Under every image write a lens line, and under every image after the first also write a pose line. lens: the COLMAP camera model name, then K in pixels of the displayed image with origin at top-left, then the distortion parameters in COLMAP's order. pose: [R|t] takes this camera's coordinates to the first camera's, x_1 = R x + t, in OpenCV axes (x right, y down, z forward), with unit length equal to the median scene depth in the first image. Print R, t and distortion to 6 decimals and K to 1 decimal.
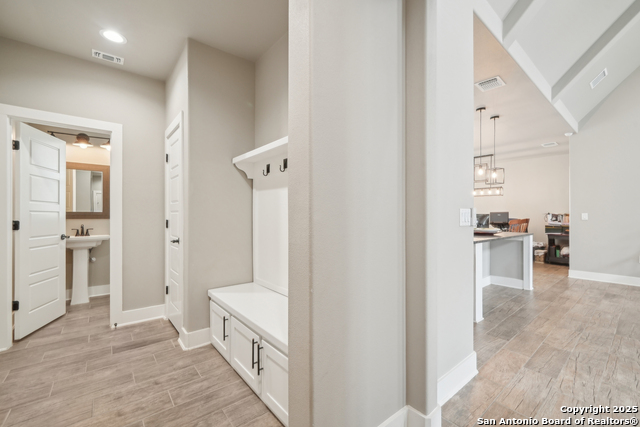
lens RADIAL K [[263.5, 0, 322.4], [0, 263.5, 216.9], [0, 0, 1]] dist [-0.003282, 0.000303]
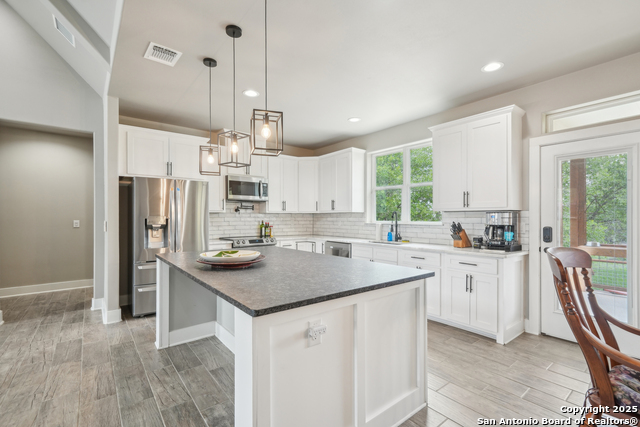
lens RADIAL K [[283.0, 0, 320.3], [0, 283.0, 215.1], [0, 0, 1]] dist [0.016397, -0.000384]
pose [[0.001167, -0.013531, -0.999908, 1.962467], [-0.001949, 0.999907, -0.013533, -0.050113], [0.999997, 0.001964, 0.001141, 1.932132]]
